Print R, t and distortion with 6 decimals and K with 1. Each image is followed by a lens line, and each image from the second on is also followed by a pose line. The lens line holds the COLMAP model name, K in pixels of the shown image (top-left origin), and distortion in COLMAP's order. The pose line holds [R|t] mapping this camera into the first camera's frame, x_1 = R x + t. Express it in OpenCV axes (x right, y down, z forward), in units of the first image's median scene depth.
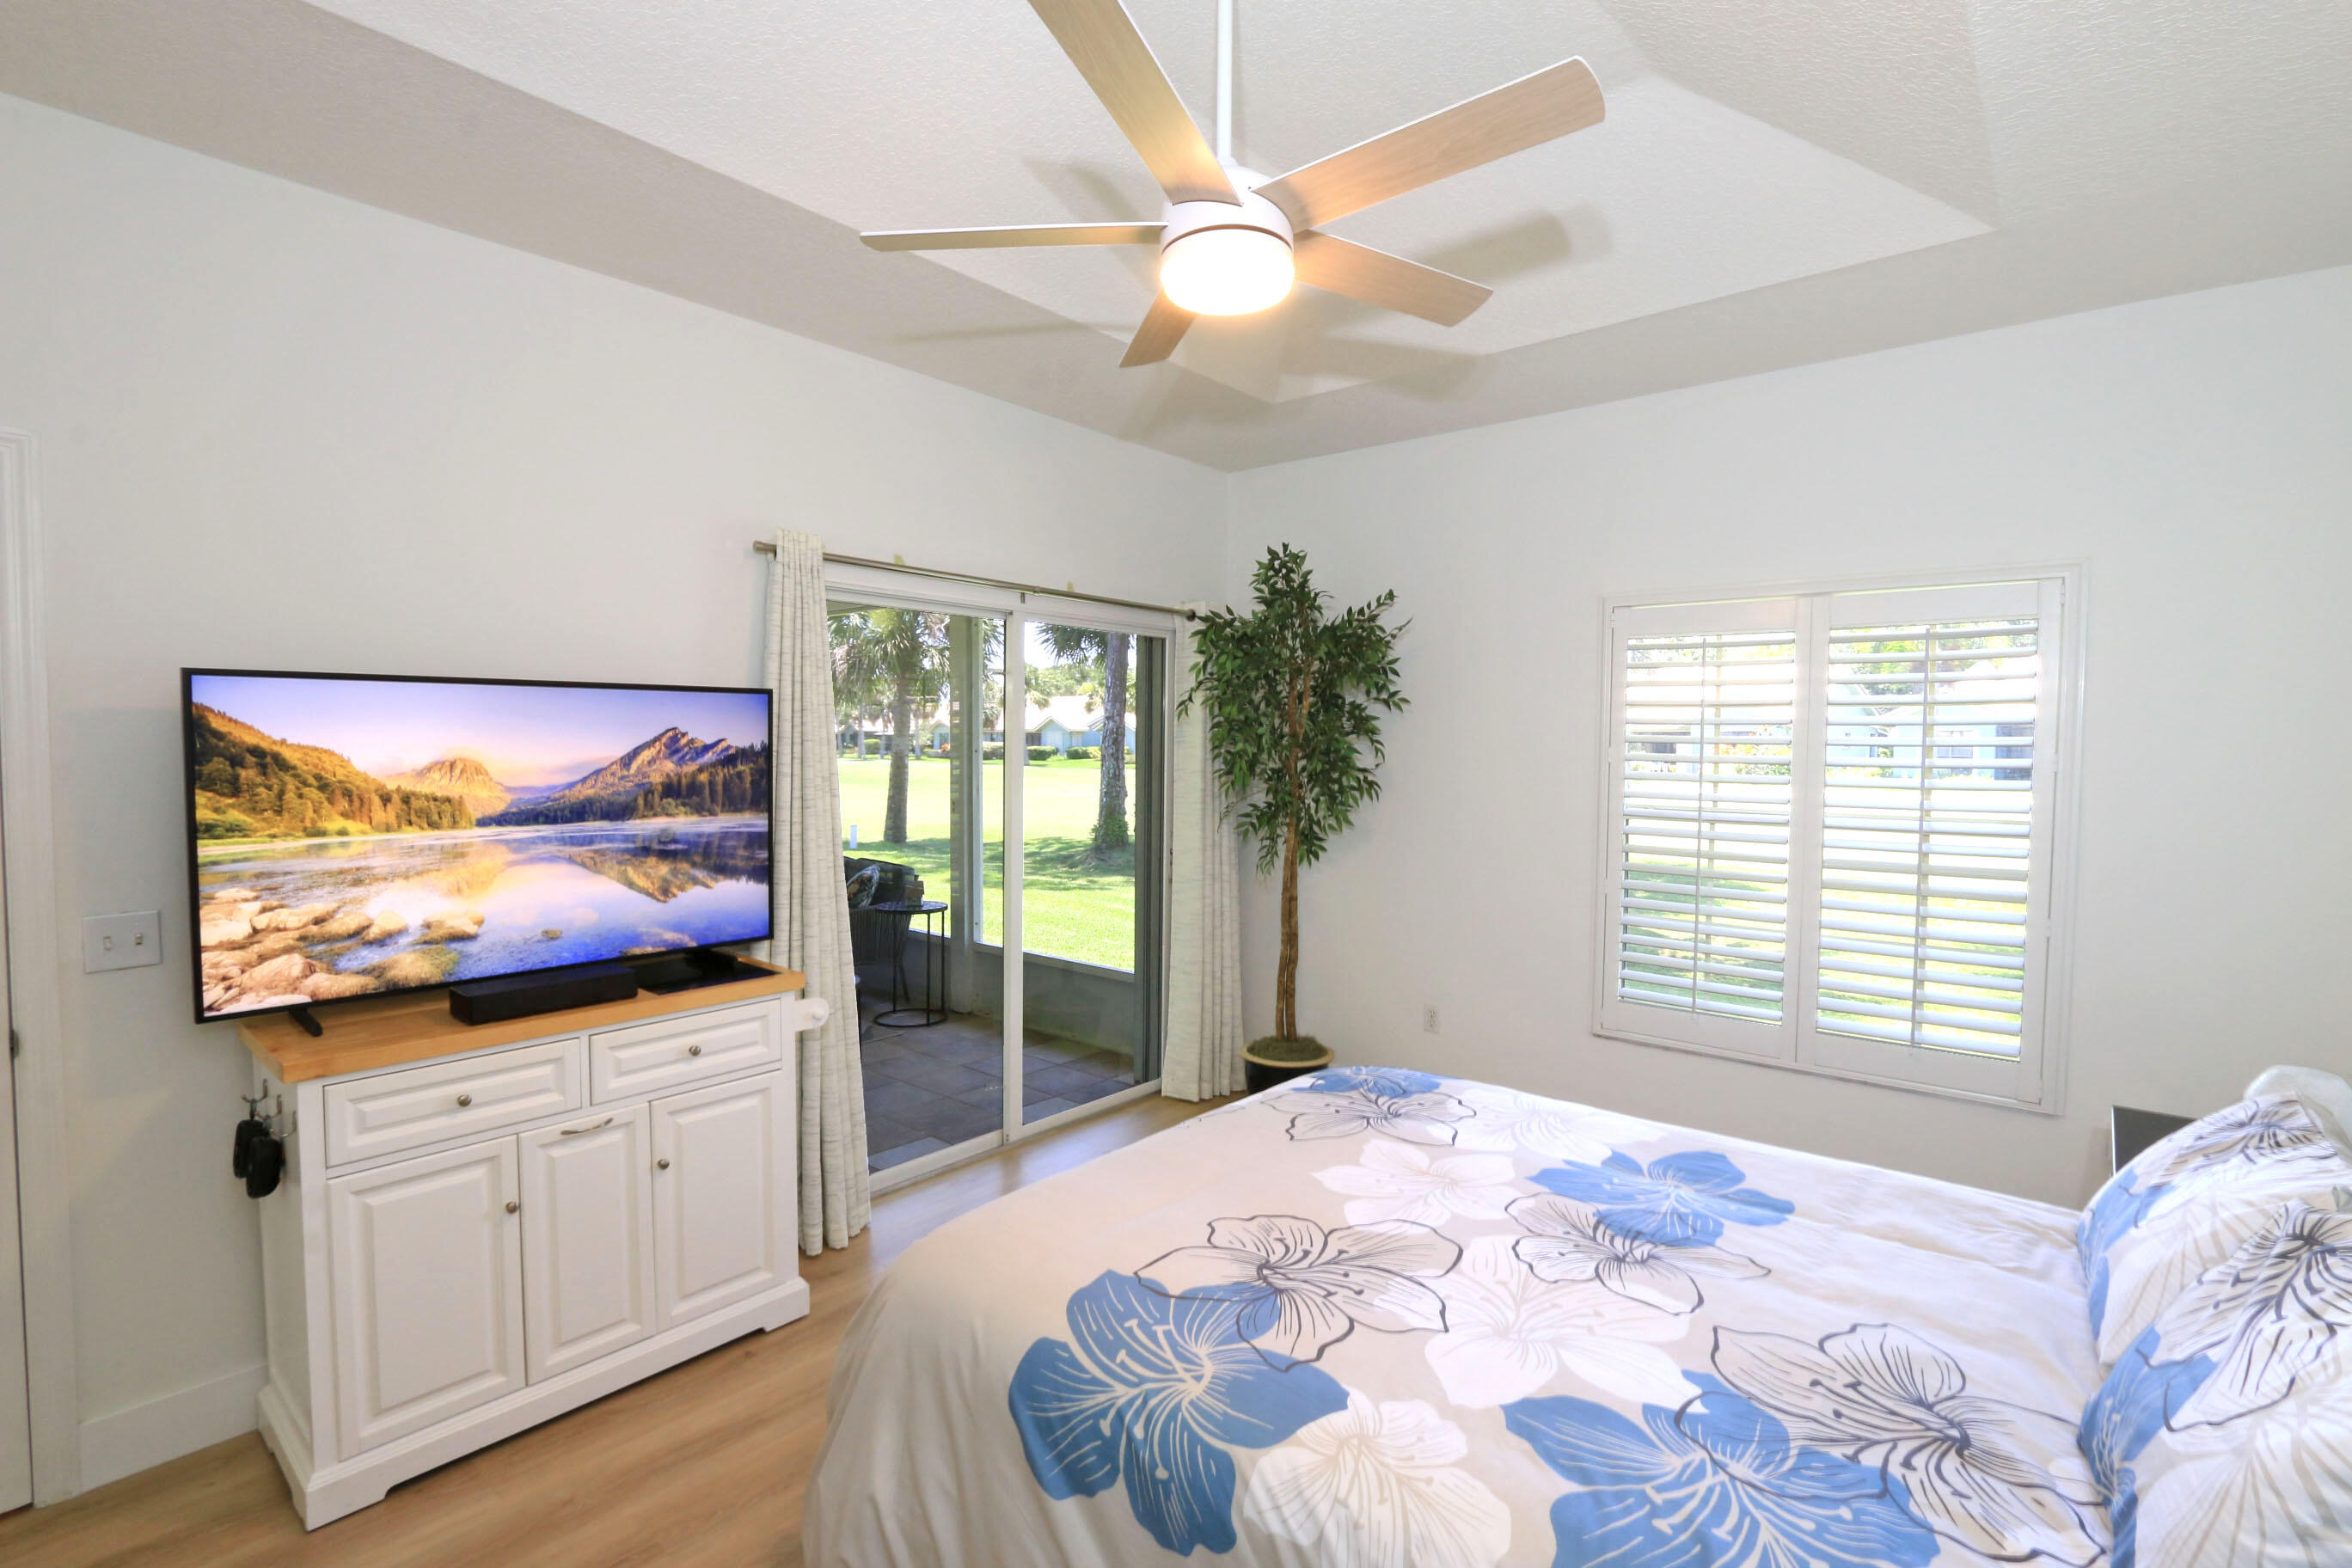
lens RADIAL K [[1079.4, 0, 1189.1], [0, 1079.4, 787.2], [0, 0, 1]] dist [-0.026963, 0.006851]
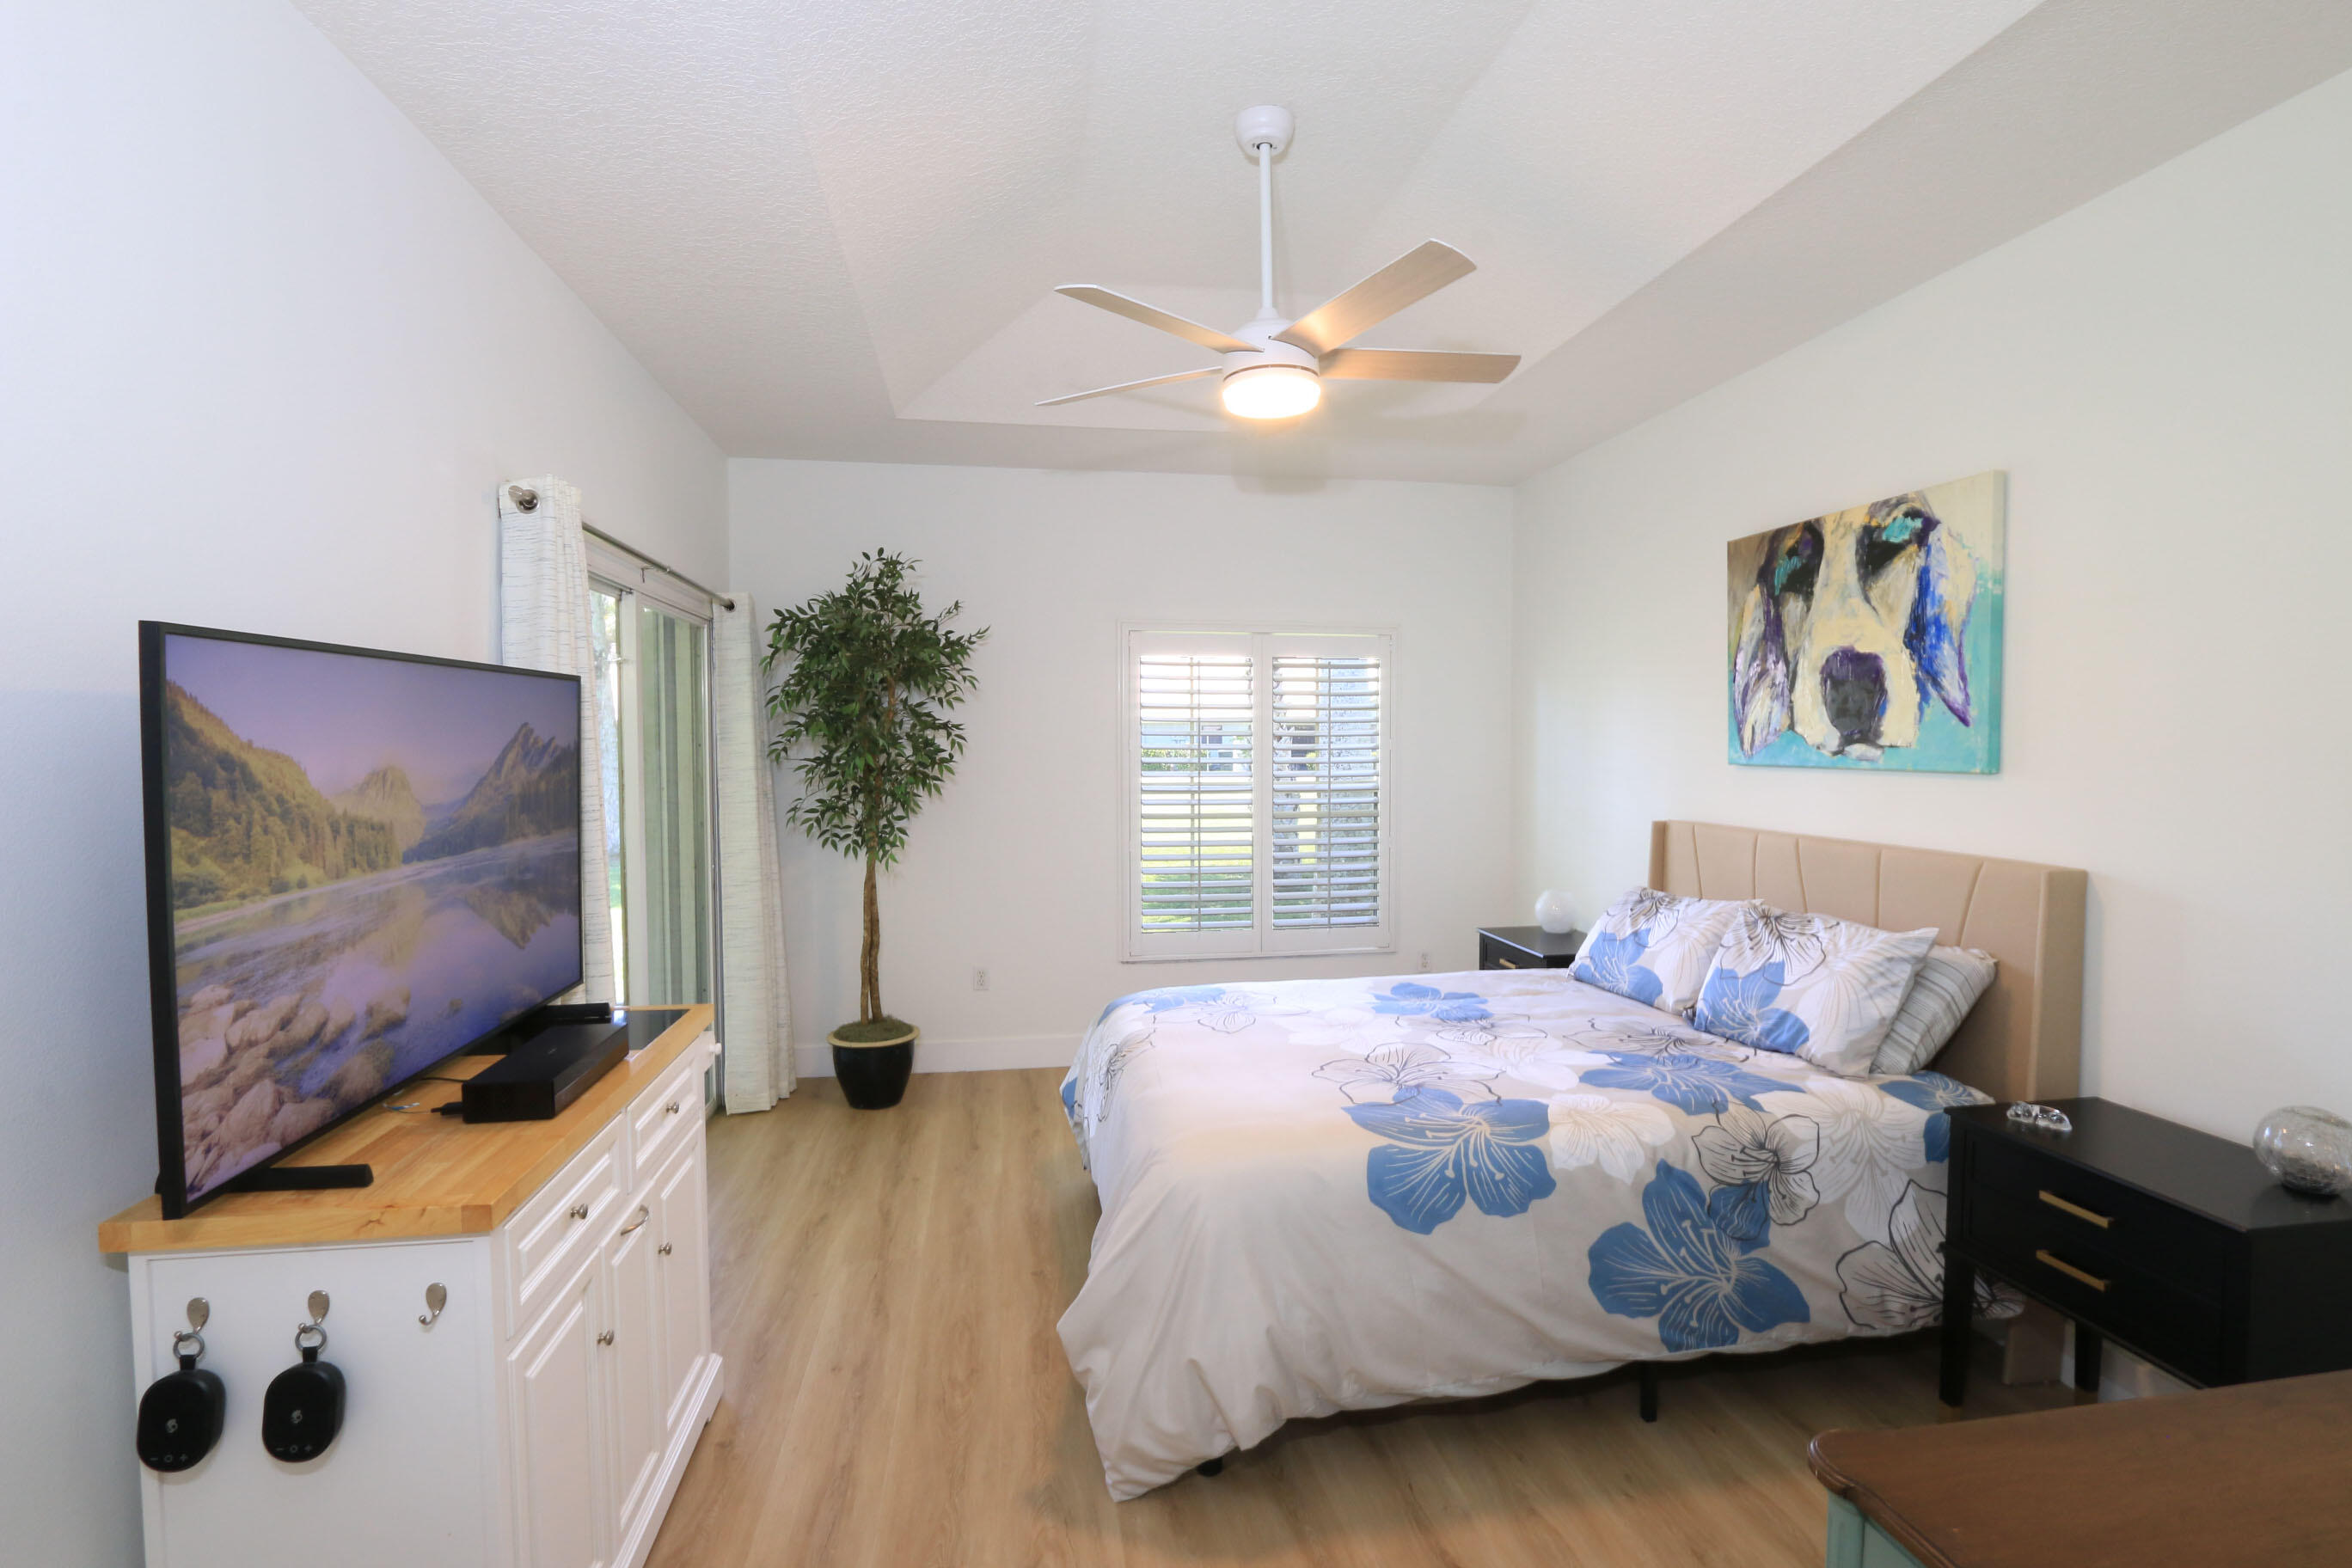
lens RADIAL K [[1079.4, 0, 1189.1], [0, 1079.4, 787.2], [0, 0, 1]] dist [-0.026963, 0.006851]
pose [[0.651192, -0.043868, 0.757644, -0.842955], [0.040548, 0.998913, 0.022987, -0.008500], [-0.757829, 0.015752, 0.652263, 0.146416]]
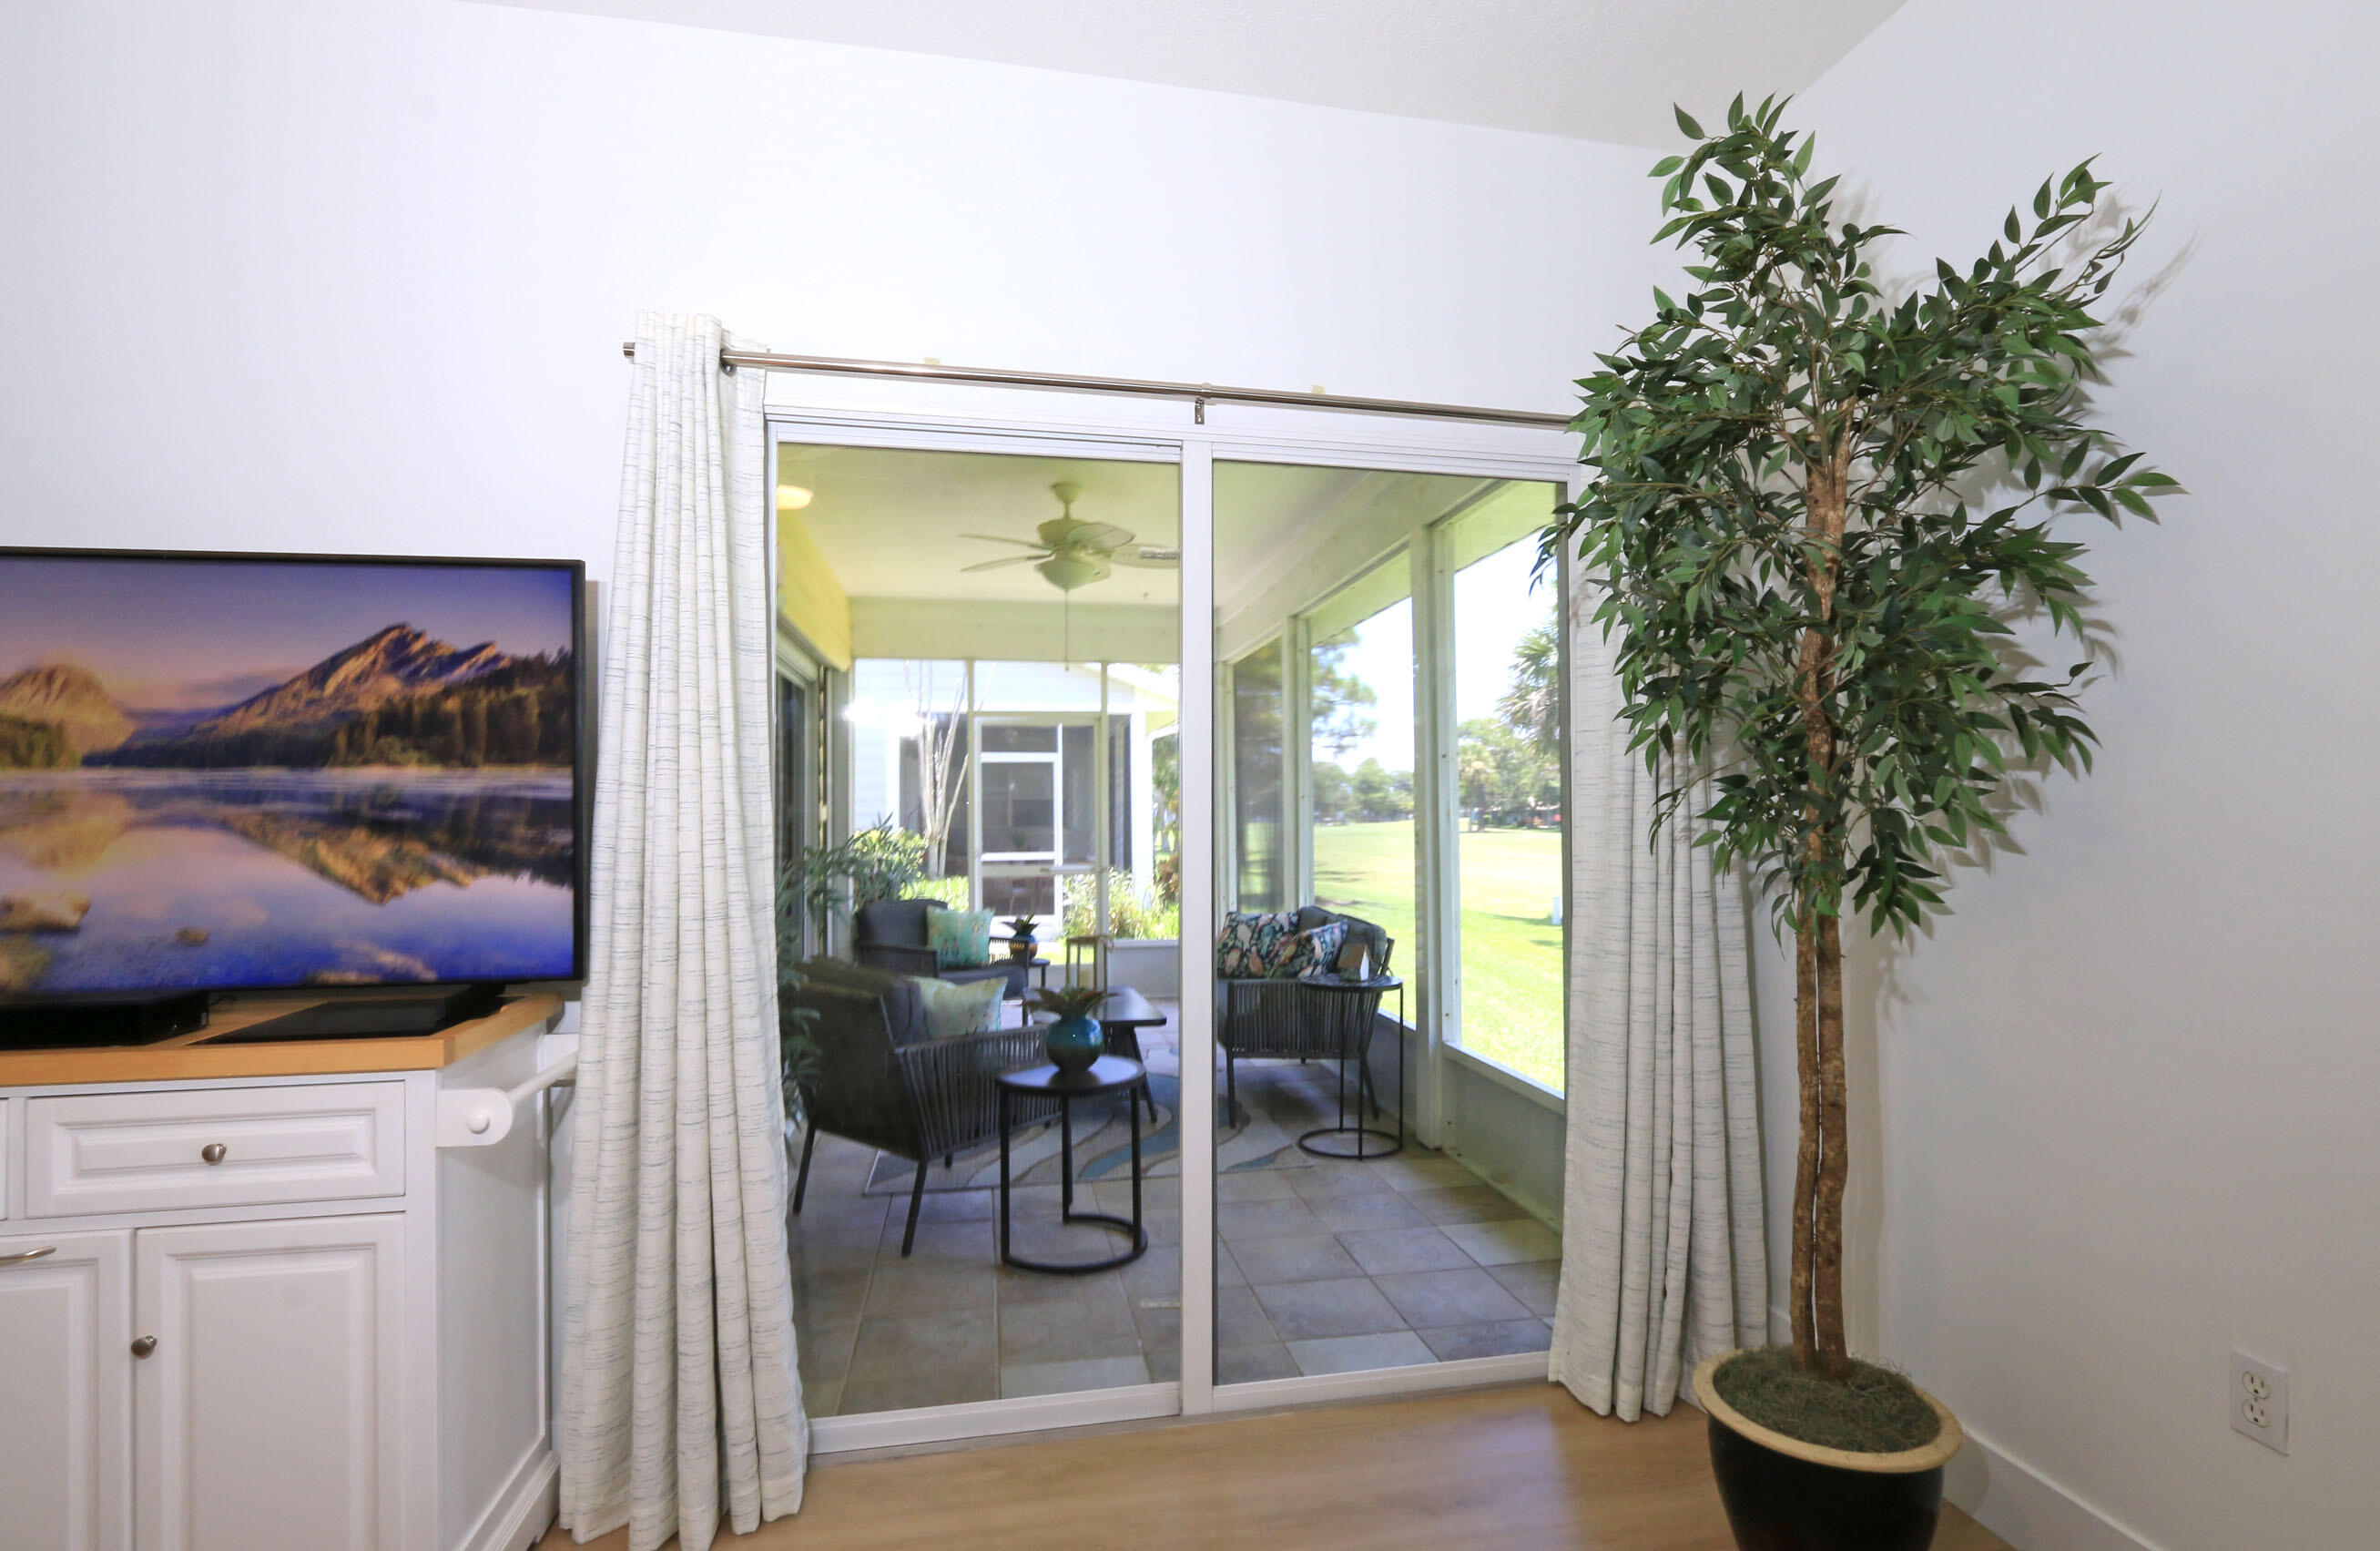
lens RADIAL K [[1138.8, 0, 1187.7], [0, 1138.8, 799.2], [0, 0, 1]] dist [-0.004040, -0.001693]
pose [[0.766076, -0.025351, -0.642250, 0.333200], [-0.013157, 0.998394, -0.055102, 0.086109], [0.642616, 0.050663, 0.764512, 0.883973]]
